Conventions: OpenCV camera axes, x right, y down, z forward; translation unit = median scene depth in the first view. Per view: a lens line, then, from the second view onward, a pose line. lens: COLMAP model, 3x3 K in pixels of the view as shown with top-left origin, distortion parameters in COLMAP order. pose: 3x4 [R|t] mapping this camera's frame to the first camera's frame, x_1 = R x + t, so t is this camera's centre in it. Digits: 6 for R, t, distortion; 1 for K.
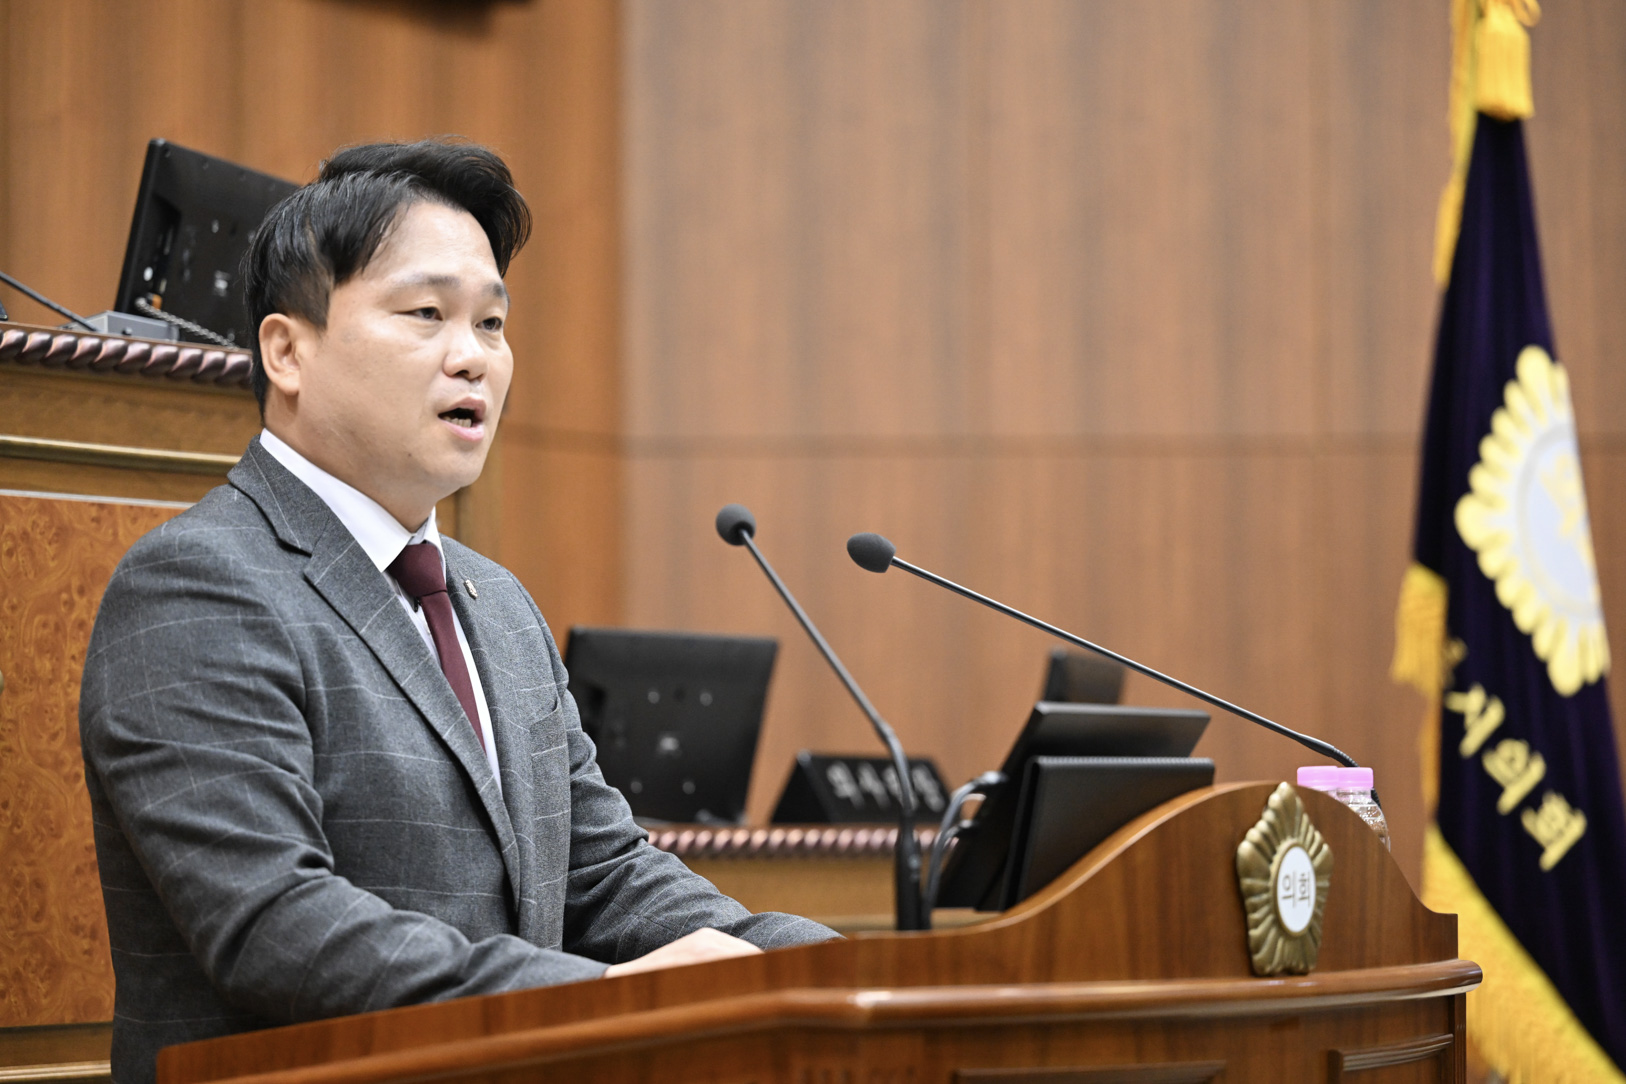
lens RADIAL K [[5337.2, 0, 809.0], [0, 5337.2, 545.7], [0, 0, 1]] dist [-0.207972, 0.000000]
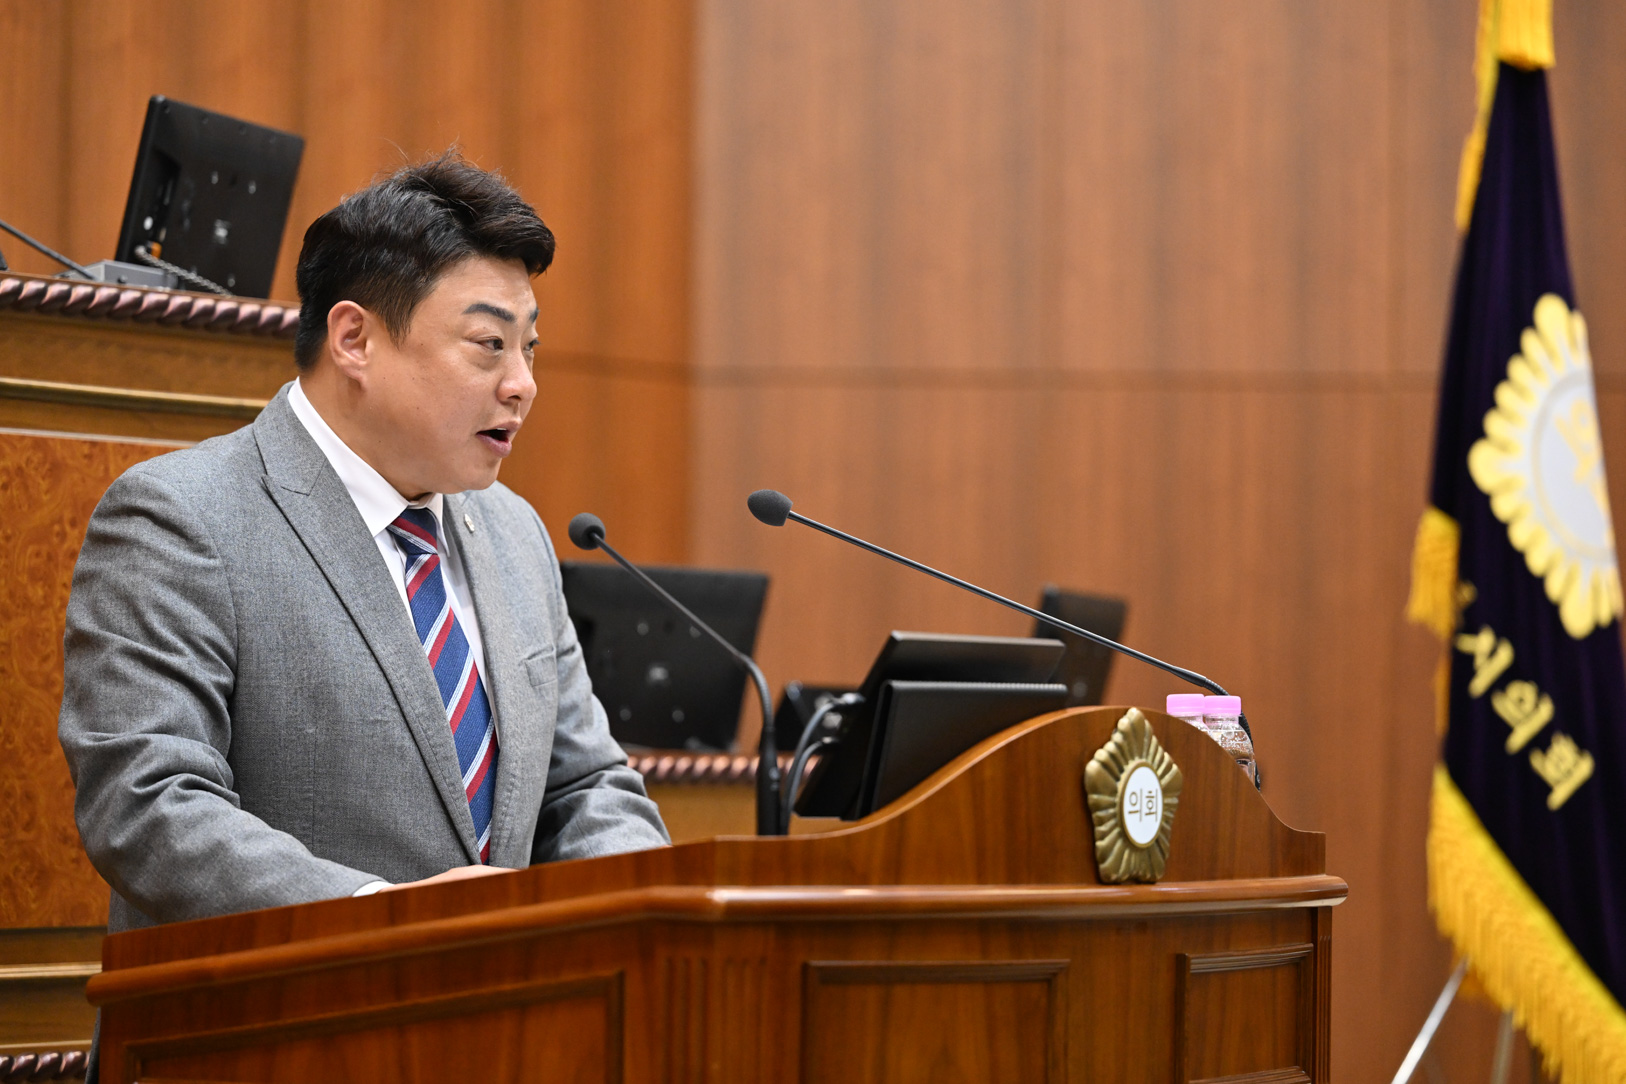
lens RADIAL K [[5597.4, 0, 805.8], [0, 5597.4, 675.2], [0, 0, 1]] dist [-0.306512, 0.000000]
pose [[0.999611, 0.009632, -0.026177, 0.040048], [-0.008706, 0.999341, 0.035241, -0.001620], [0.026499, -0.035000, 0.999036, -0.115377]]
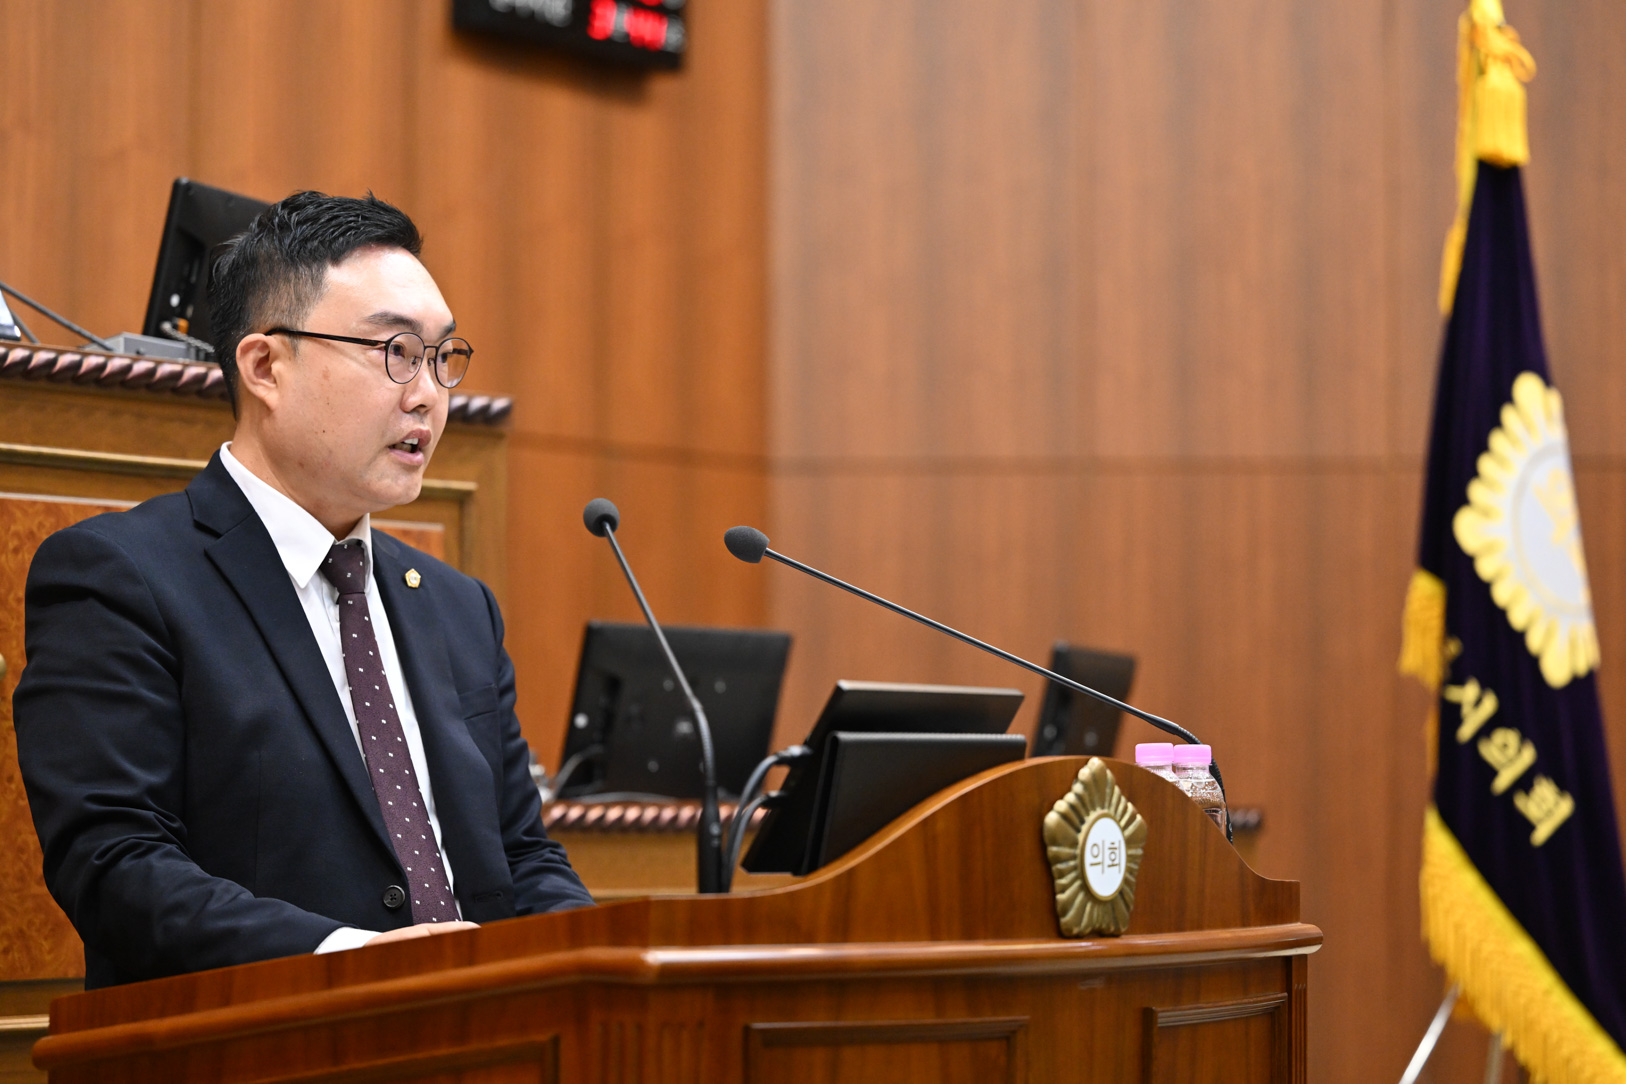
lens RADIAL K [[4686.7, 0, 773.0], [0, 4686.7, 522.8], [0, 0, 1]] dist [-0.148435, 0.000000]
pose [[0.998445, -0.001532, -0.055722, 0.059480], [0.001031, 0.999959, -0.009020, 0.004376], [0.055733, 0.008948, 0.998406, 0.041693]]
